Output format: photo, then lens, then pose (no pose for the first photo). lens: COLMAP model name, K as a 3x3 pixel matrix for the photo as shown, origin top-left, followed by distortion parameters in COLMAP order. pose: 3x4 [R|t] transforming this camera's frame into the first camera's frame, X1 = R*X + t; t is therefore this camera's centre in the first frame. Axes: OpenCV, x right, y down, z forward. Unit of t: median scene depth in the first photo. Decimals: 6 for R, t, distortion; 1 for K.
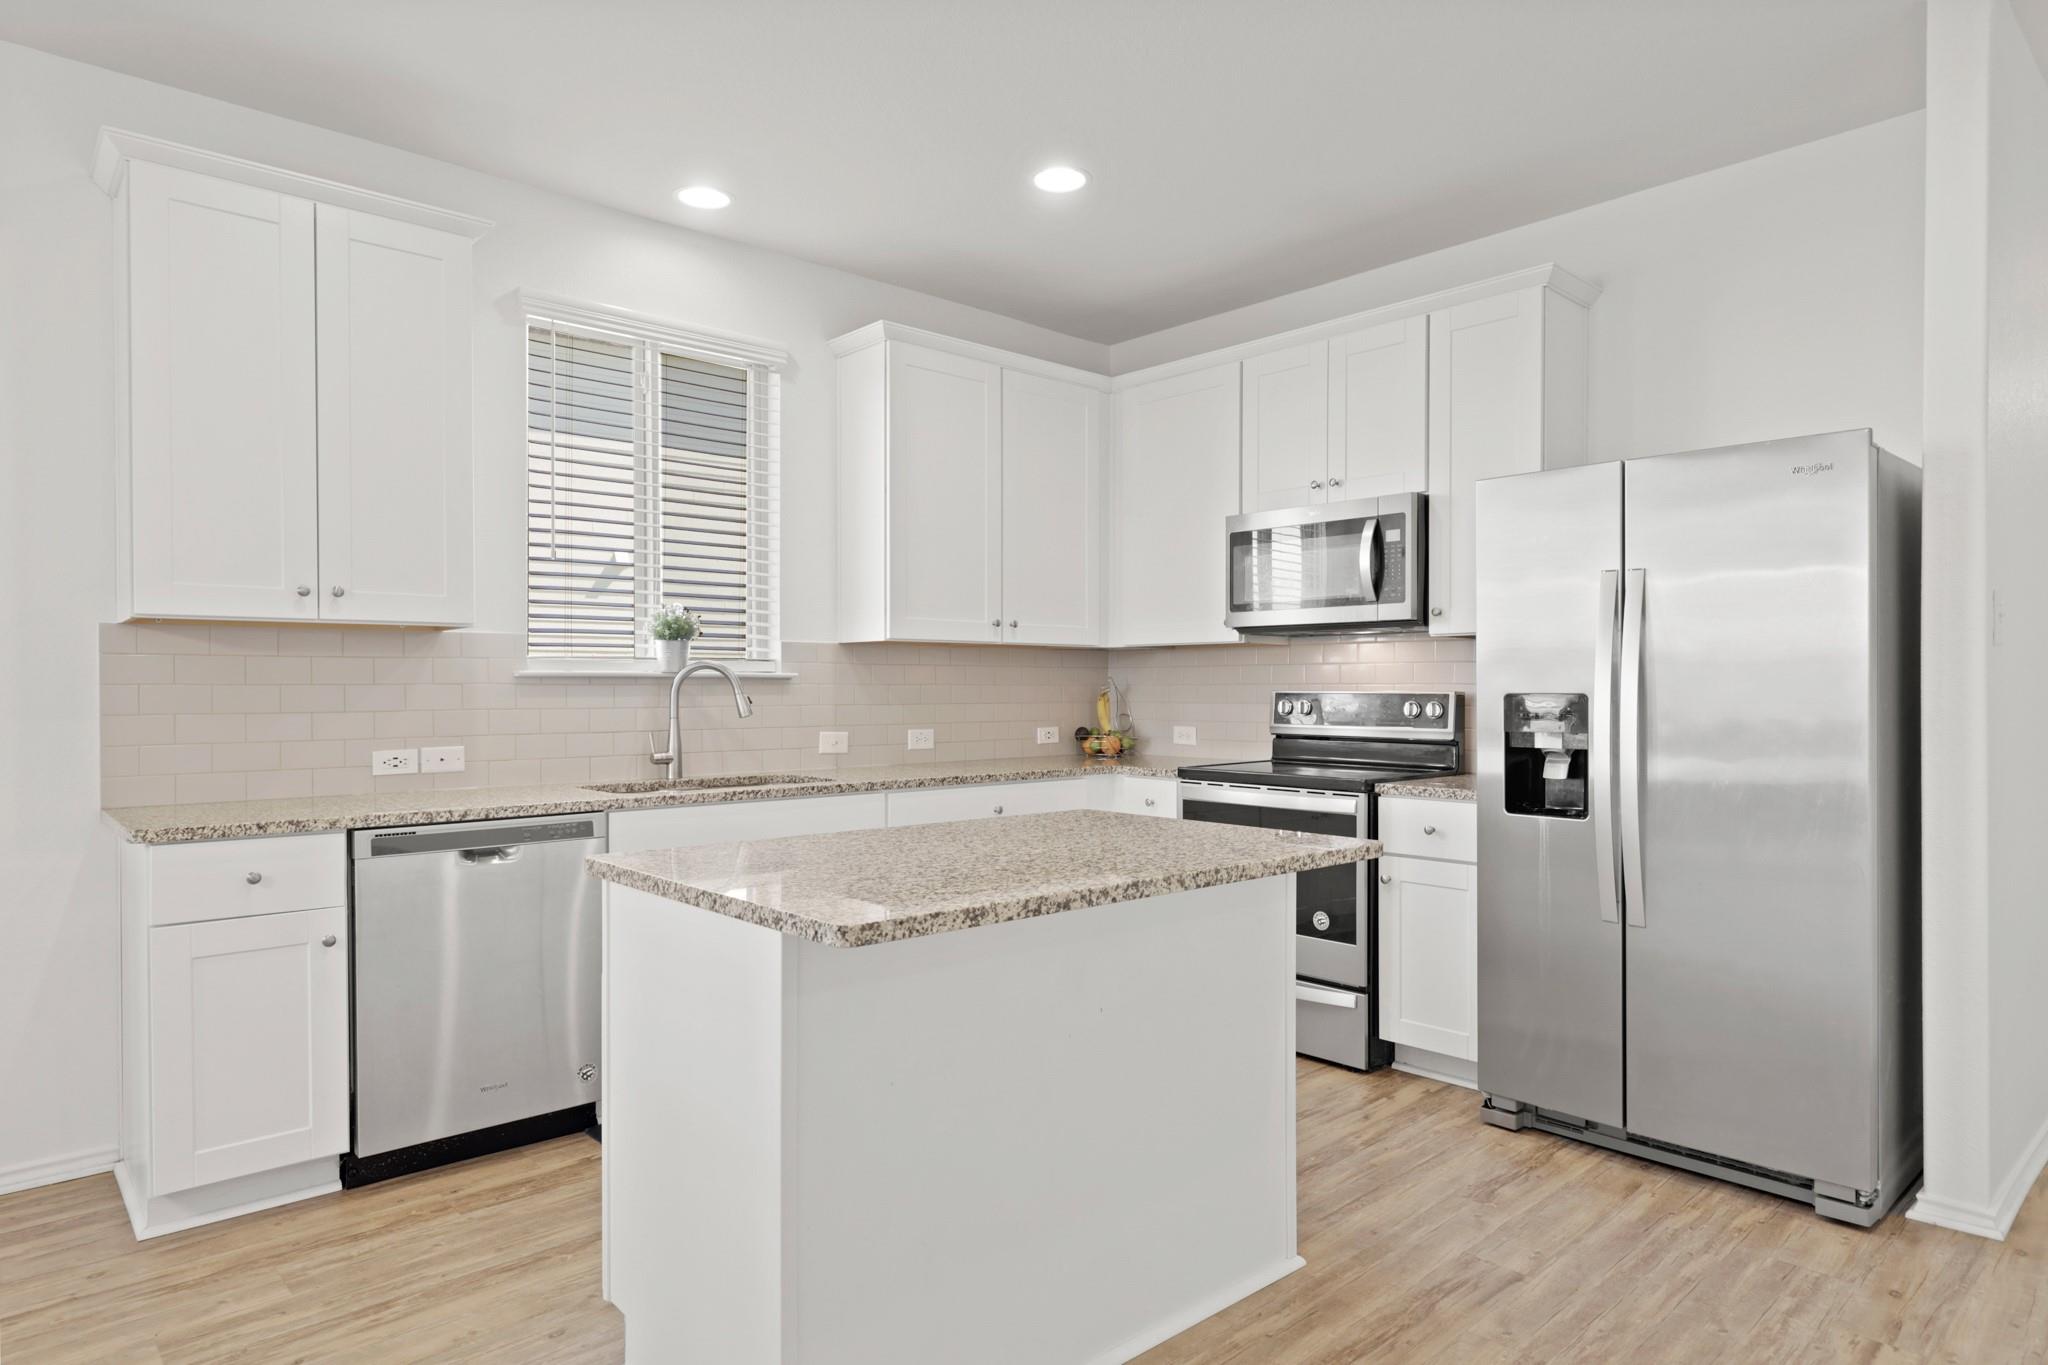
lens RADIAL K [[1193.5, 0, 1036.6], [0, 1193.5, 692.3], [0, 0, 1]] dist [0.004856, 0.000924]
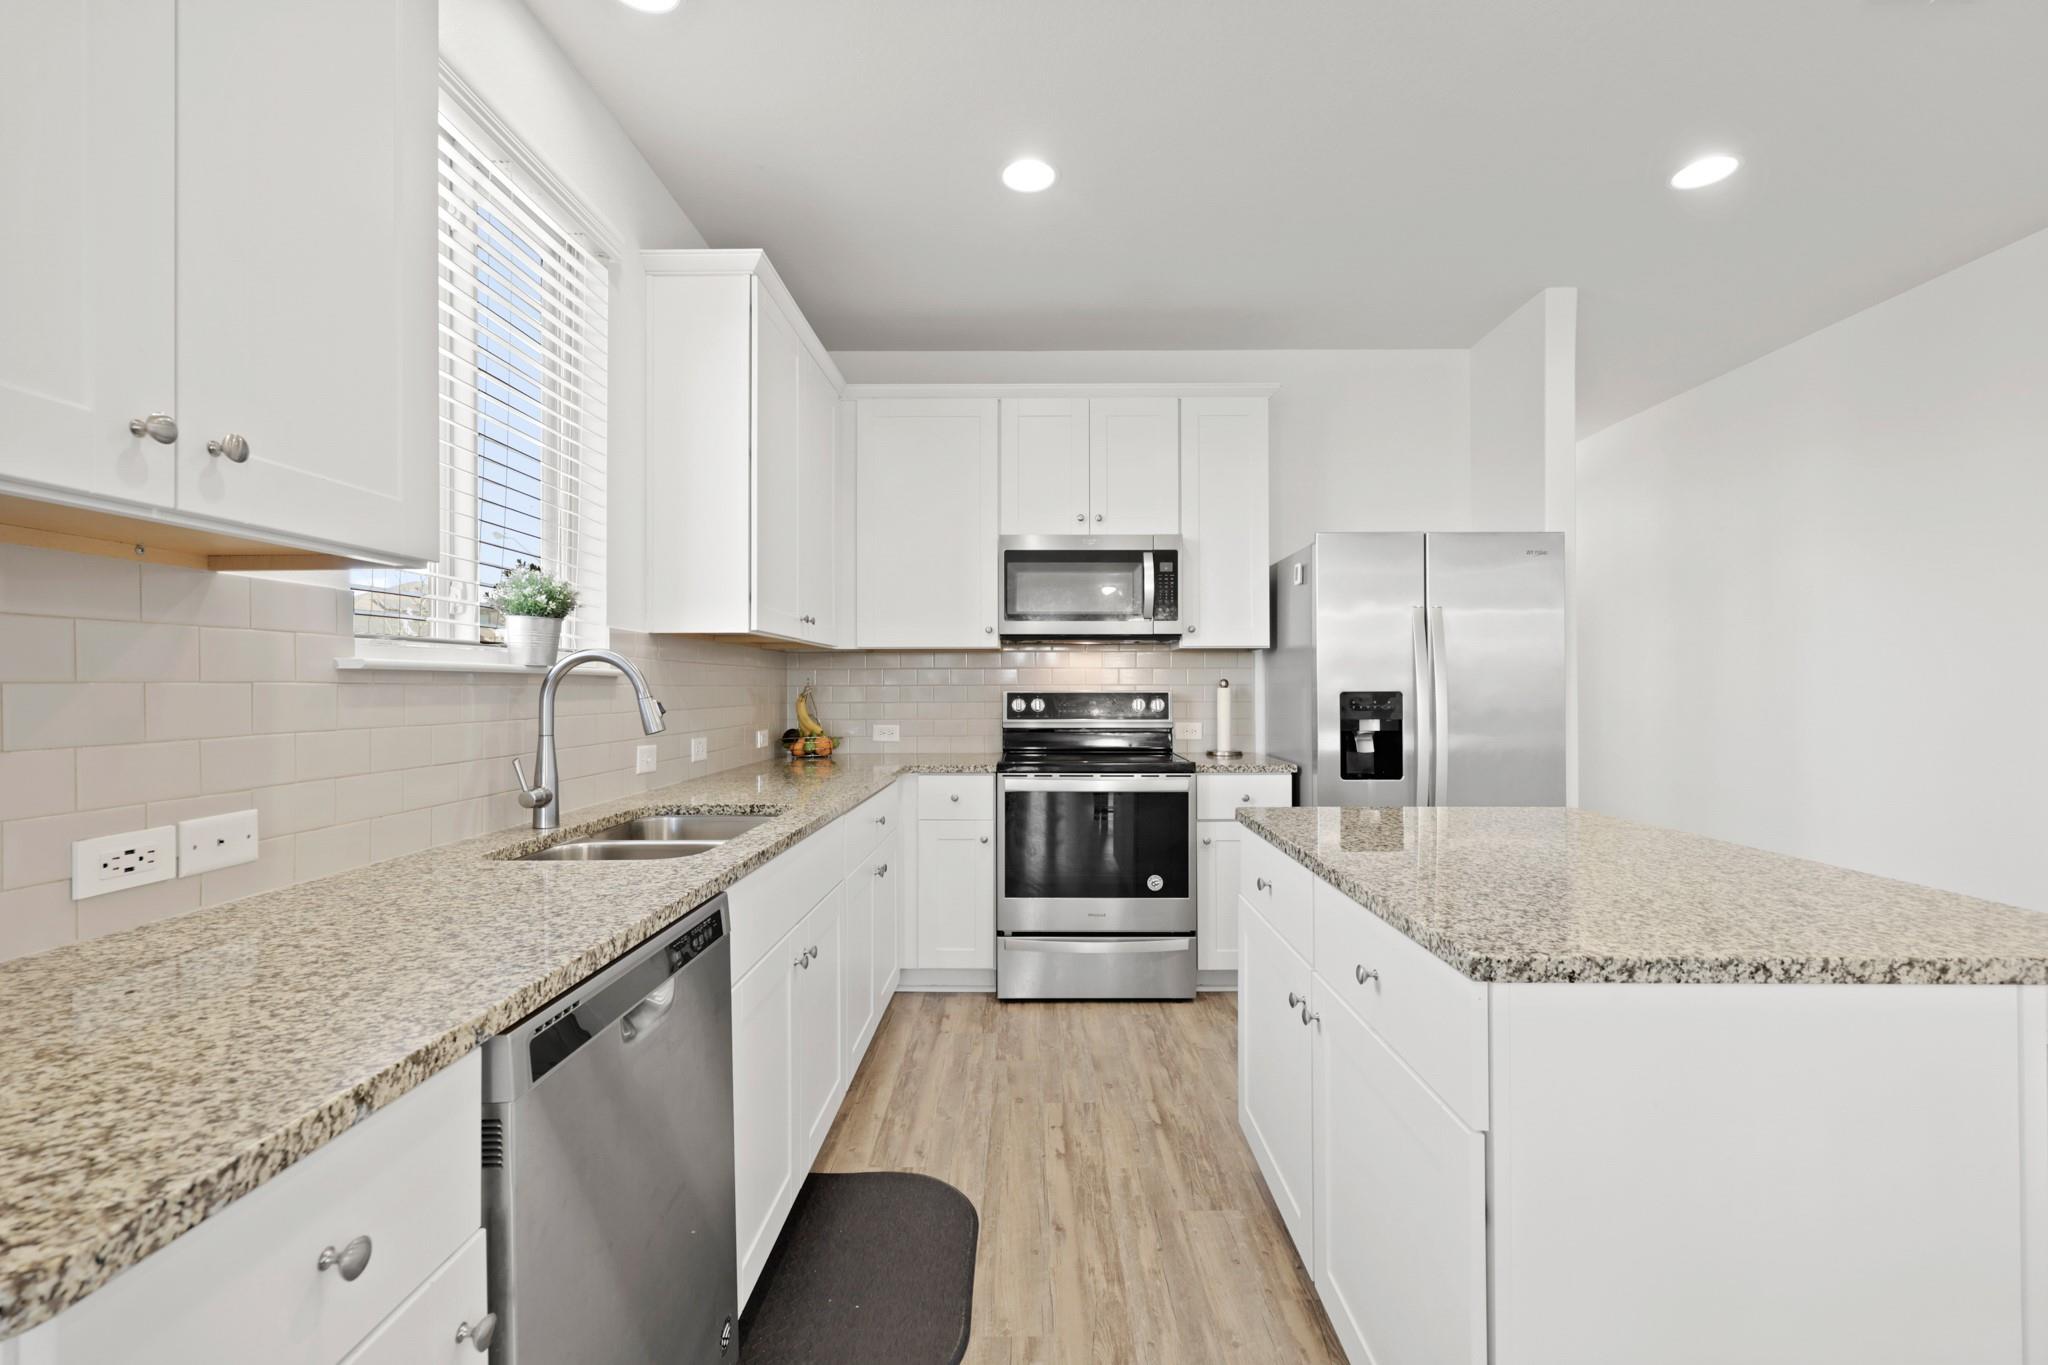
lens RADIAL K [[887.3, 0, 1036.4], [0, 887.3, 685.2], [0, 0, 1]] dist [-0.002420, 0.000201]
pose [[0.678705, 0.001237, 0.734410, -0.484128], [0.005025, 0.999967, -0.006328, -0.001837], [-0.734394, 0.007985, 0.678676, 0.471737]]
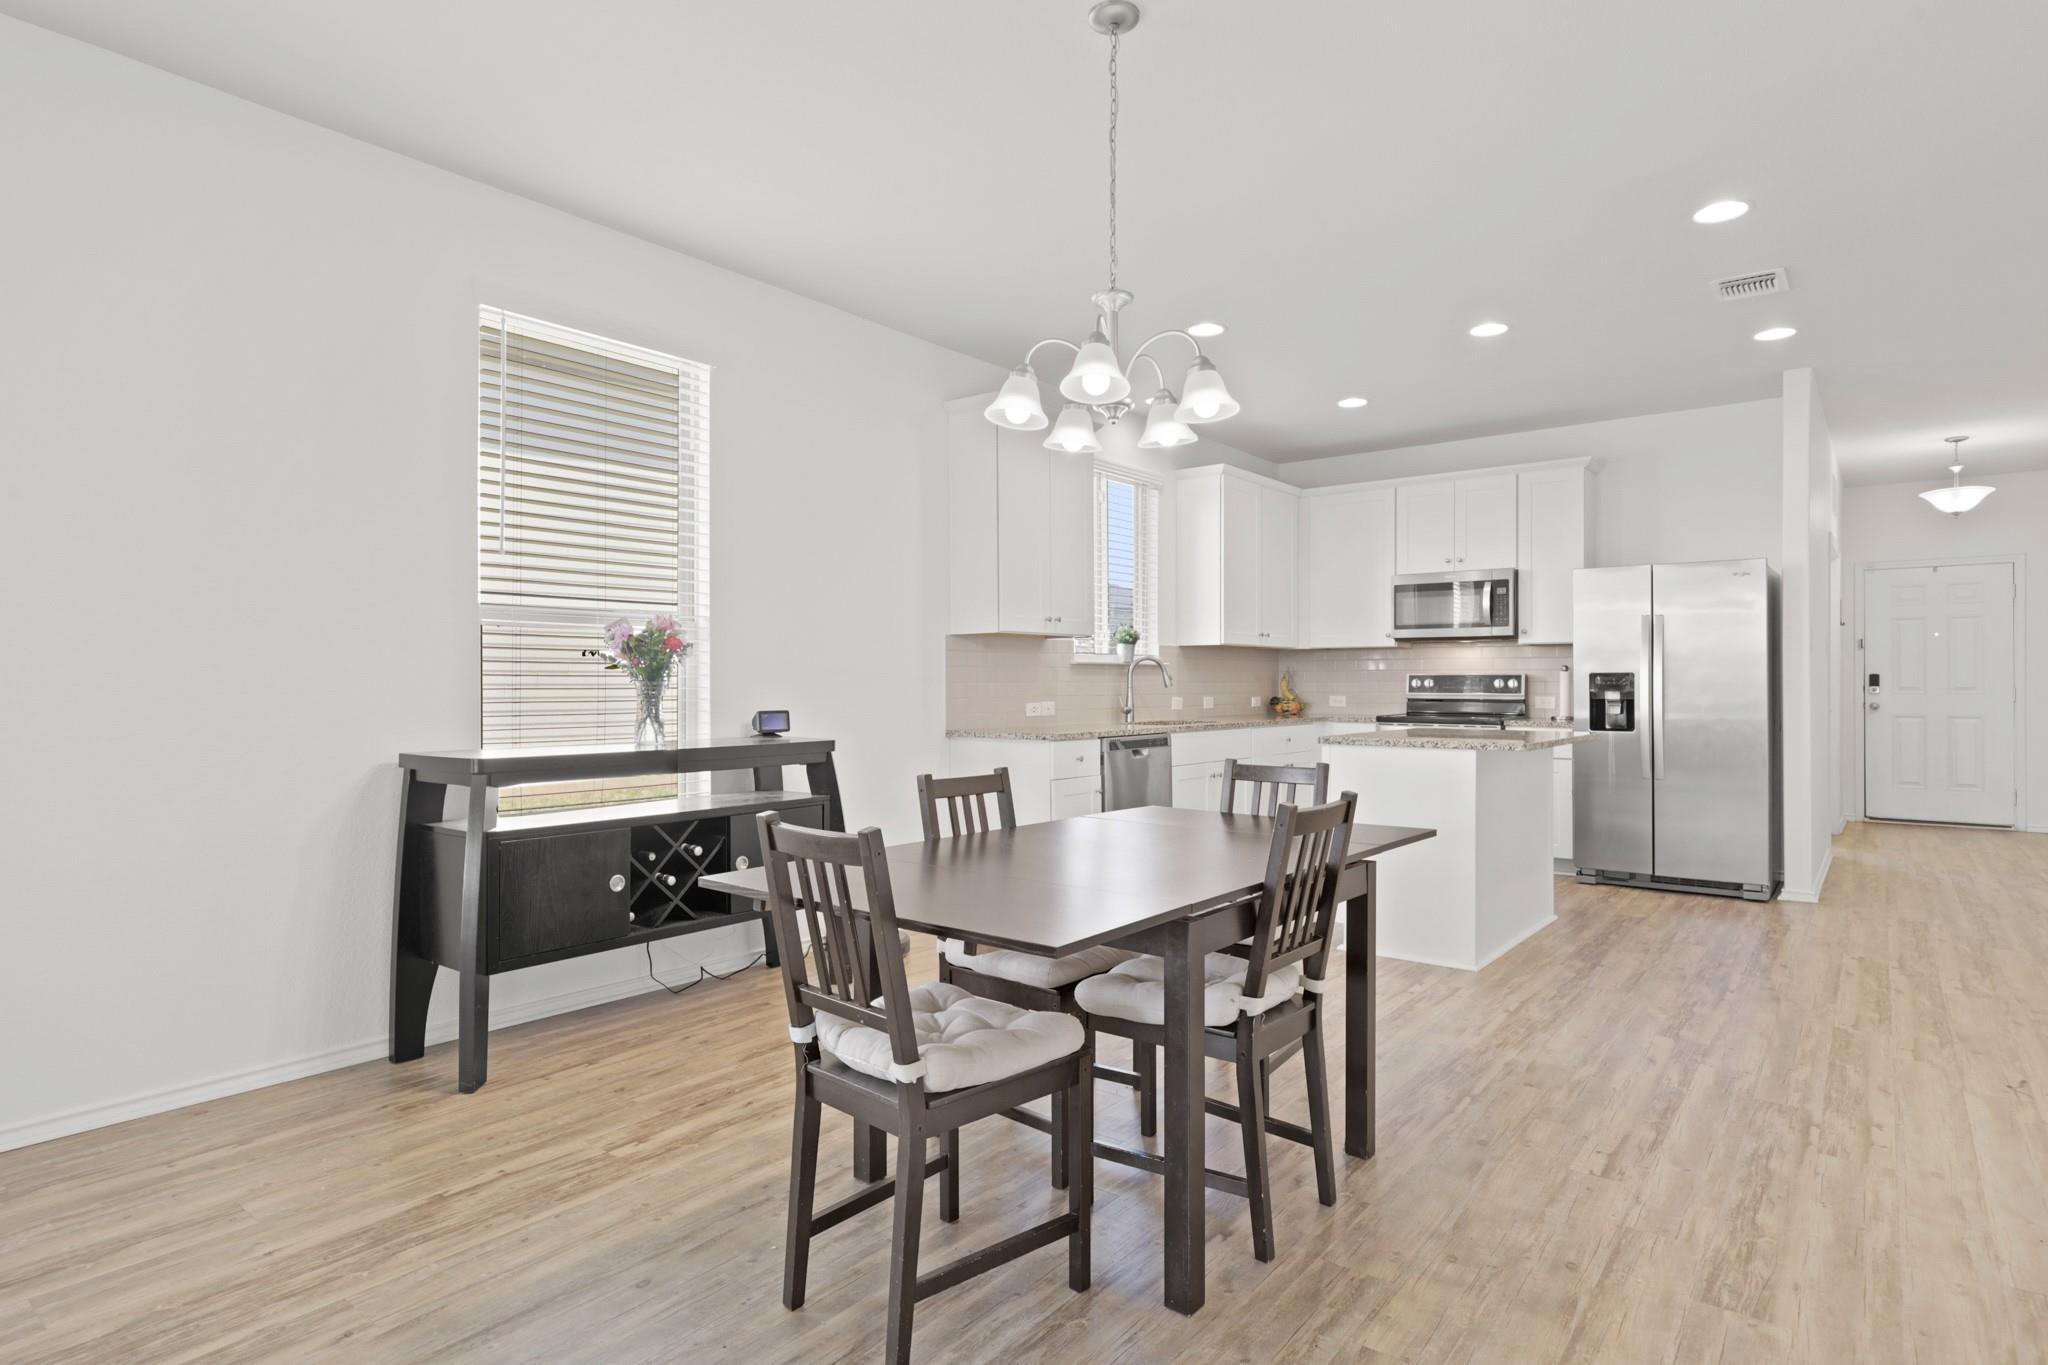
lens RADIAL K [[1089.9, 0, 1015.4], [0, 1089.9, 680.0], [0, 0, 1]] dist [-0.015881, 0.002807]
pose [[0.989959, 0.000938, 0.141348, -0.709965], [-0.000059, 0.999981, -0.006219, 0.020691], [-0.141351, 0.006148, 0.989940, -0.594622]]
